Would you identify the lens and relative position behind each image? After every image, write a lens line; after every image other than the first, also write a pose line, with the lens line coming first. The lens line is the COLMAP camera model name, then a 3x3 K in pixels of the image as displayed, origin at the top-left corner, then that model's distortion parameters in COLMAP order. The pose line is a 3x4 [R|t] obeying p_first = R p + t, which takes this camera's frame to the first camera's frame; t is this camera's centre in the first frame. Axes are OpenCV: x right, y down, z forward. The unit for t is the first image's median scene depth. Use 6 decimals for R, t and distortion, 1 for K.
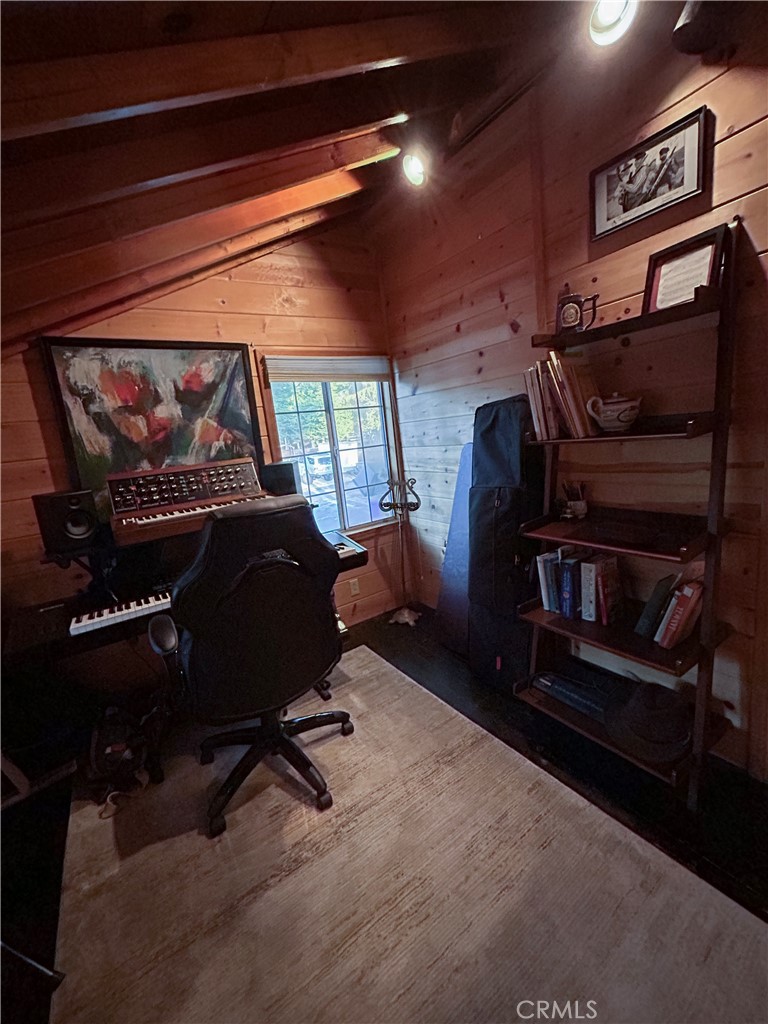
lens RADIAL K [[411.3, 0, 384.3], [0, 411.3, 511.4], [0, 0, 1]] dist [-0.001282, 0.000218]
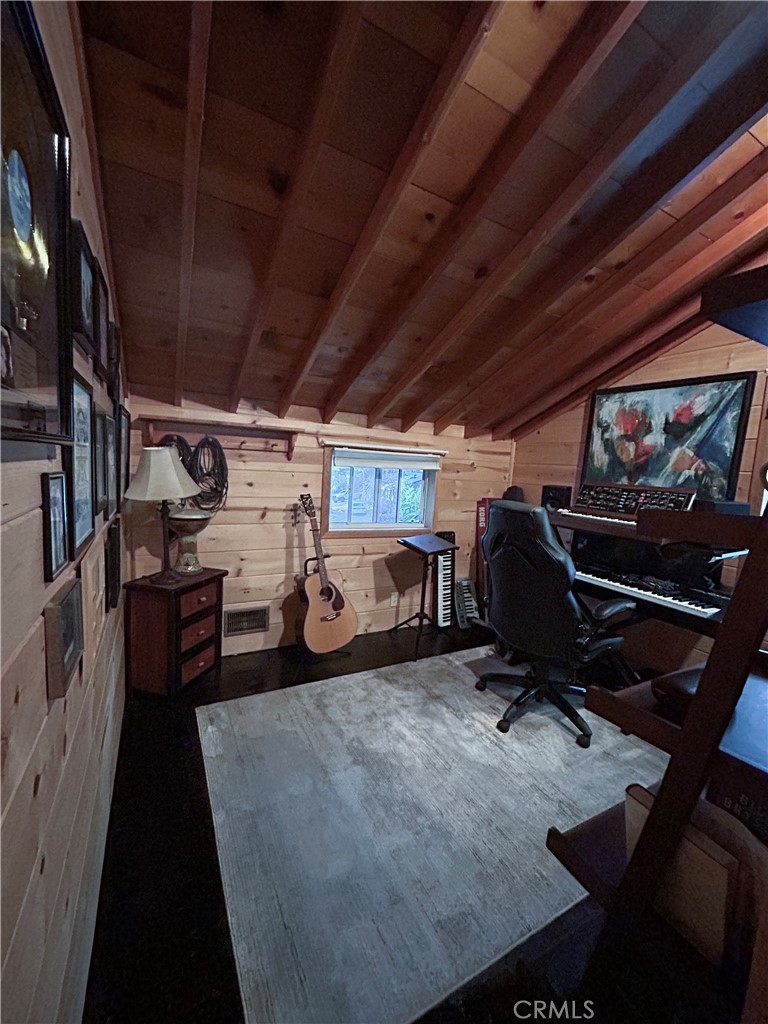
lens RADIAL K [[411.3, 0, 385.0], [0, 411.3, 511.1], [0, 0, 1]] dist [-0.001282, 0.000218]
pose [[-0.094476, 0.218353, -0.971286, 0.761925], [-0.237960, 0.942415, 0.235008, -0.144838], [0.966669, 0.253329, -0.037077, 0.345242]]
